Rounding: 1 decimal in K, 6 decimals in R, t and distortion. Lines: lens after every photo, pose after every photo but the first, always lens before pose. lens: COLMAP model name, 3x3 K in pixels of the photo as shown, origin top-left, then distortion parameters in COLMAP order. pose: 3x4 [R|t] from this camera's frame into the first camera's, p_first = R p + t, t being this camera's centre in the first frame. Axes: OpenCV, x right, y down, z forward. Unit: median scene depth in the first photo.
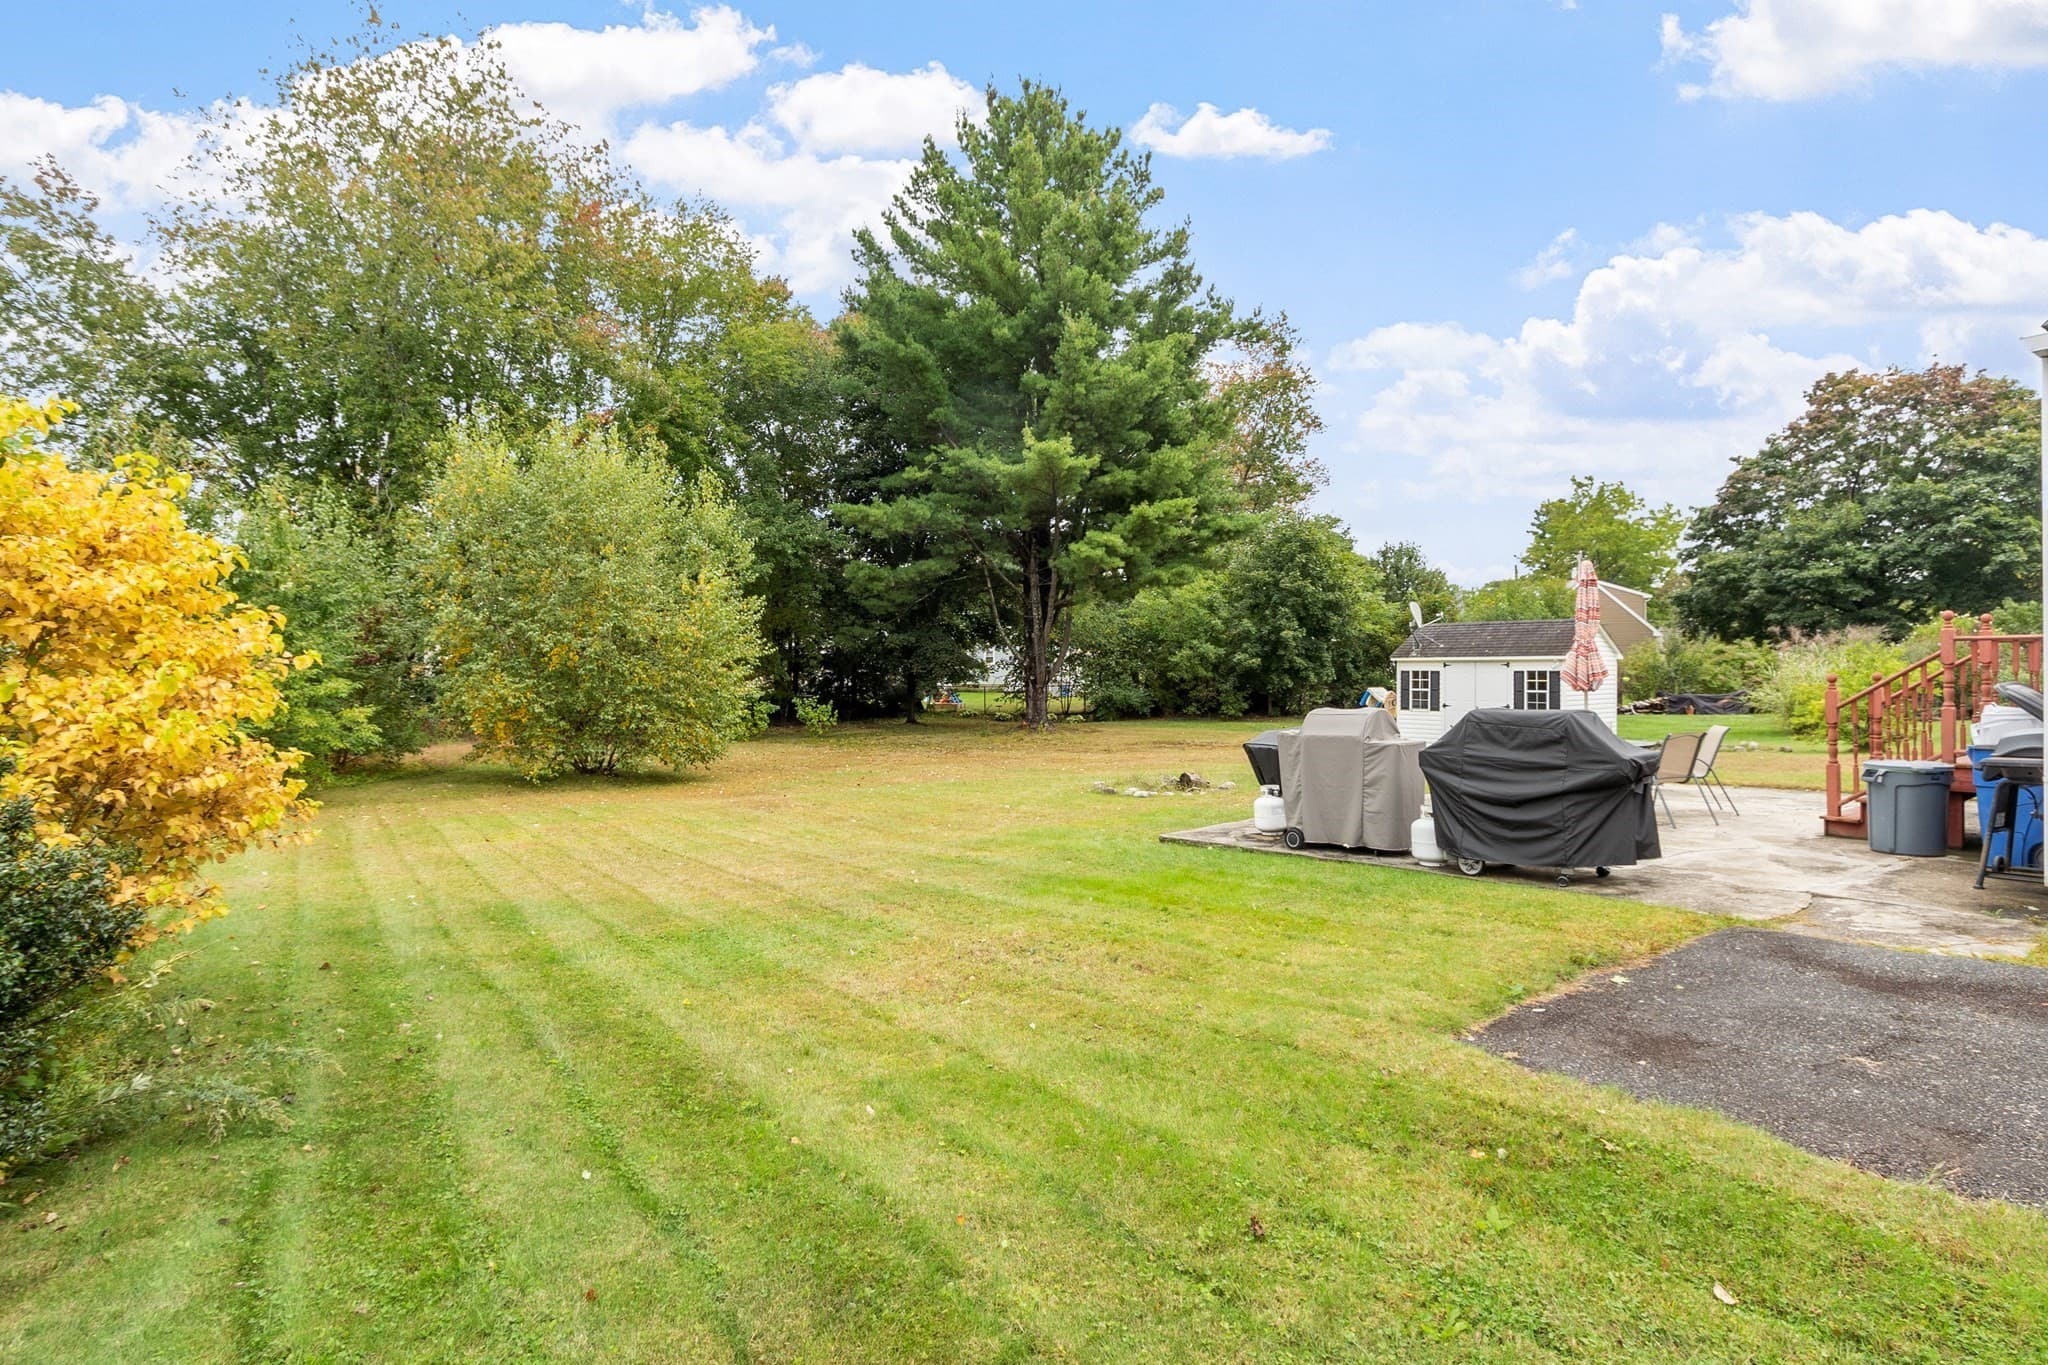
lens RADIAL K [[1068.0, 0, 1043.8], [0, 1068.0, 679.5], [0, 0, 1]] dist [0.014083, -0.000518]
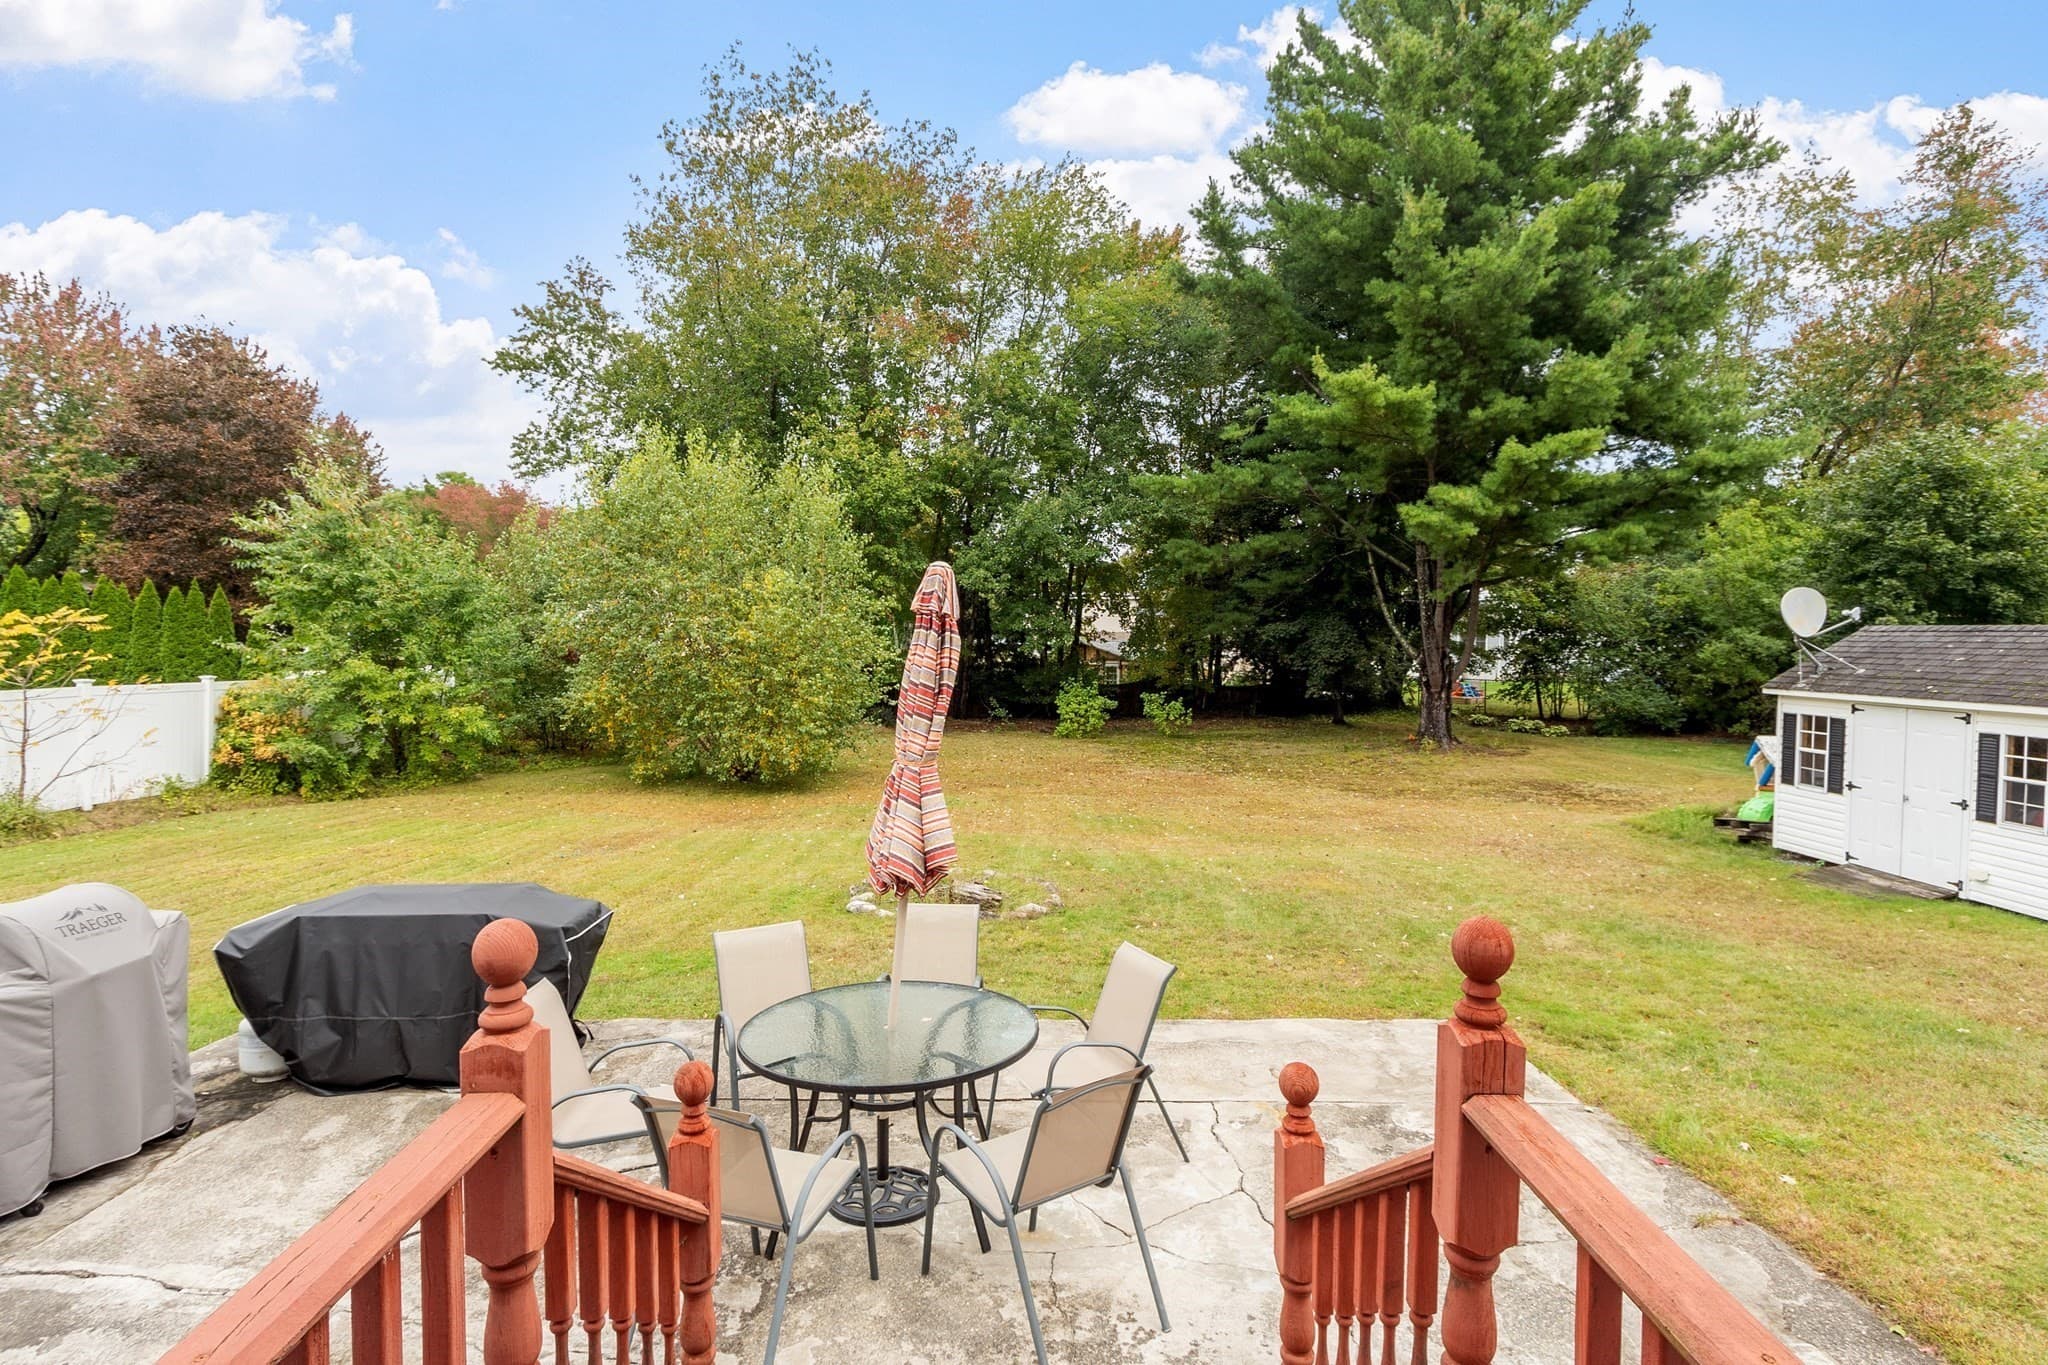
lens RADIAL K [[1068.0, 0, 1043.8], [0, 1068.0, 679.5], [0, 0, 1]] dist [0.014083, -0.000518]
pose [[0.810710, 0.034573, -0.584427, 0.213345], [-0.017656, 0.999245, 0.034620, -0.023100], [0.585182, -0.017748, 0.810708, 0.202998]]
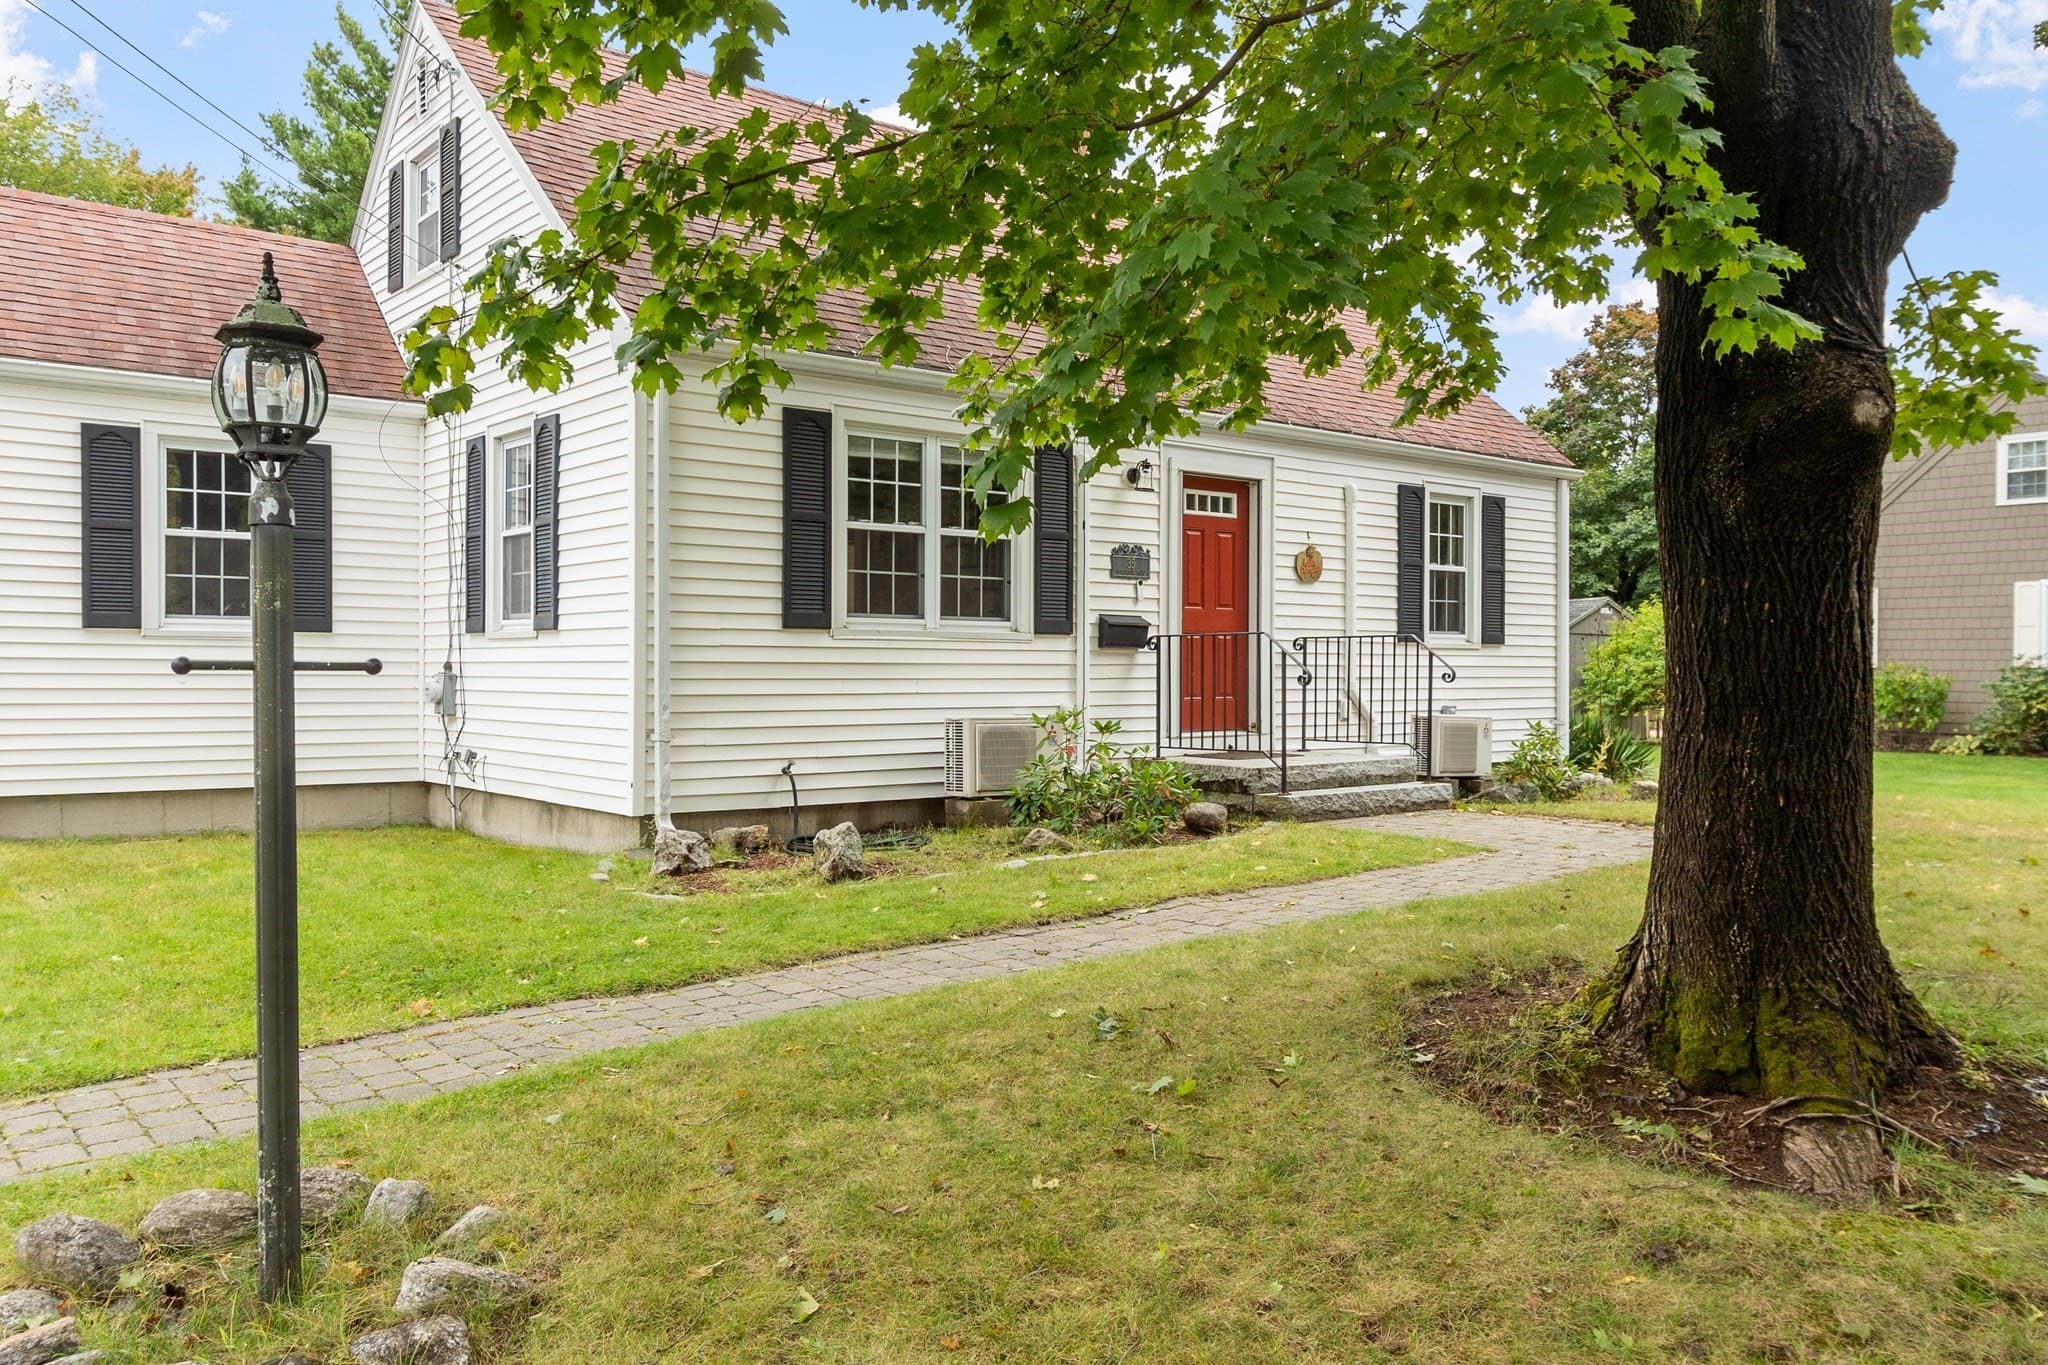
lens RADIAL K [[1564.3, 0, 1024.0], [0, 1564.3, 682.5], [0, 0, 1]] dist [-0.003233, -0.001221]
pose [[0.999392, 0.015863, 0.031056, 0.357146], [-0.015809, 0.999873, -0.001991, 0.000169], [-0.031083, 0.001499, 0.999516, -0.185135]]
